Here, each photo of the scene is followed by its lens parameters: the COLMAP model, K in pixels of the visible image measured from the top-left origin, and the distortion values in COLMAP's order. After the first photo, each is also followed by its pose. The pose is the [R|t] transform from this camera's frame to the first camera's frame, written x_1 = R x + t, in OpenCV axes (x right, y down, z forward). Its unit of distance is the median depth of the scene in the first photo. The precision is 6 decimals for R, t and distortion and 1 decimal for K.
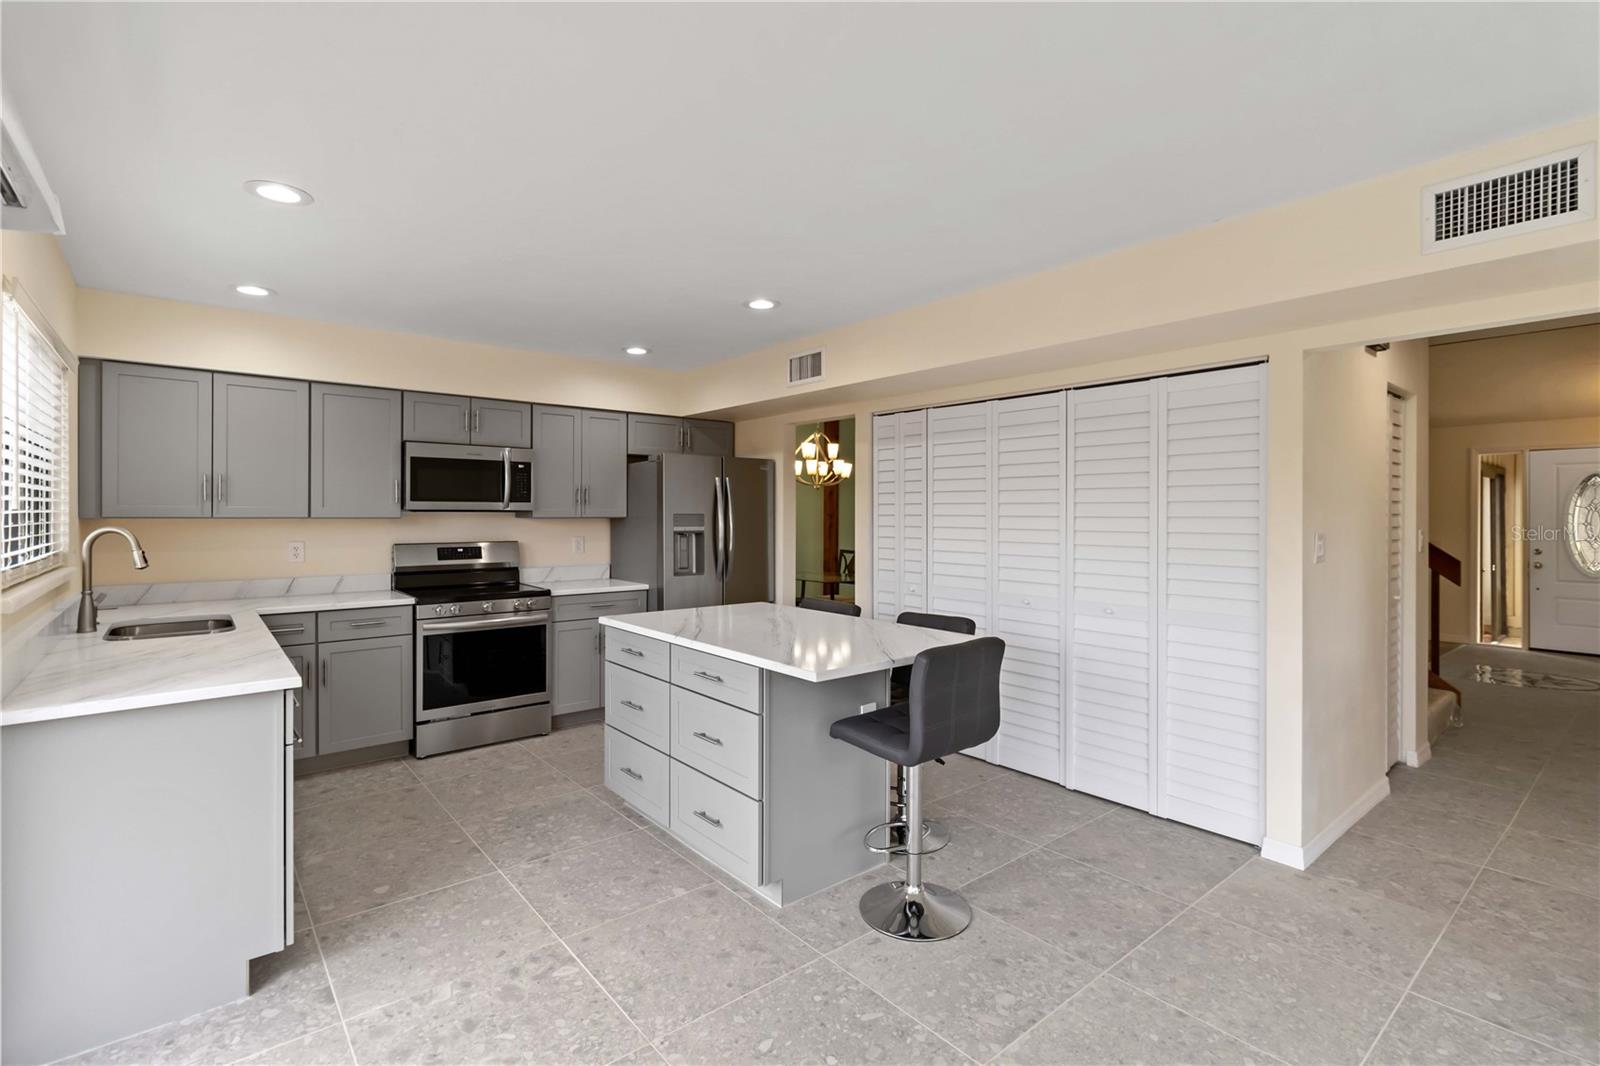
lens RADIAL K [[744.4, 0, 813.5], [0, 744.4, 515.4], [0, 0, 1]] dist [0.001603, 0.000741]
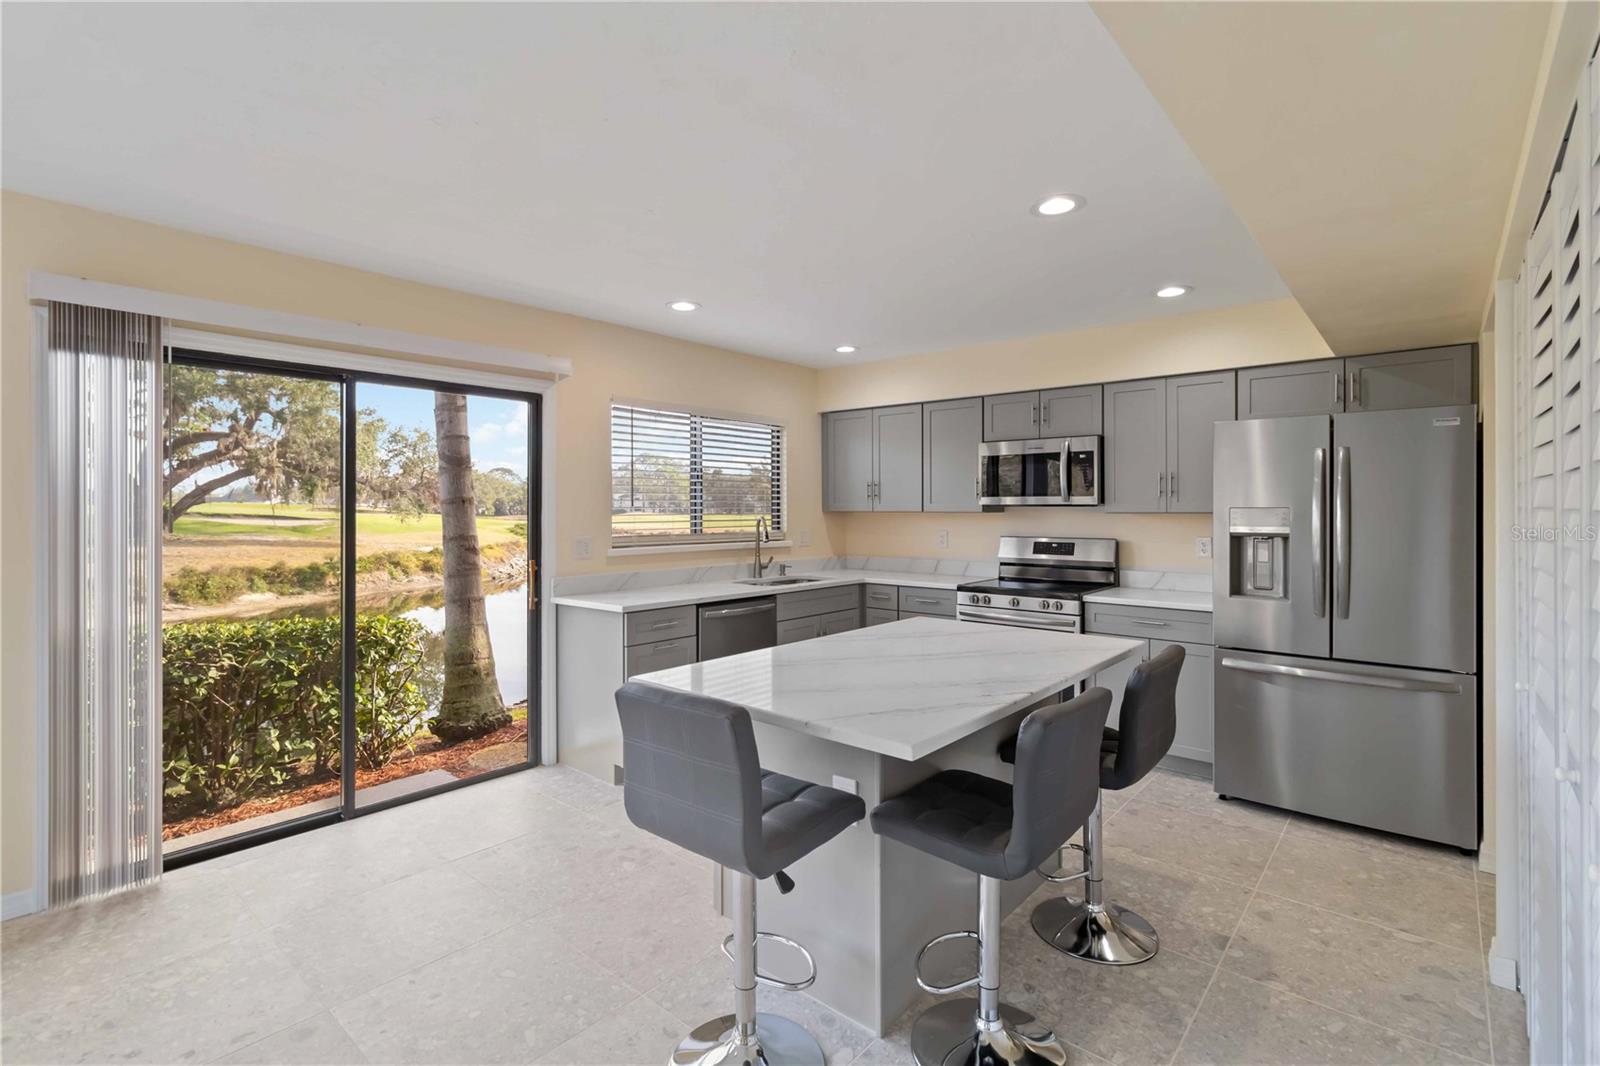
lens RADIAL K [[744.4, 0, 787.6], [0, 744.4, 513.1], [0, 0, 1]] dist [0.001603, 0.000741]
pose [[0.149934, 0.004166, -0.988687, 0.493960], [-0.000824, 0.999991, 0.004089, 0.000492], [0.988696, 0.000202, 0.149937, 0.549468]]
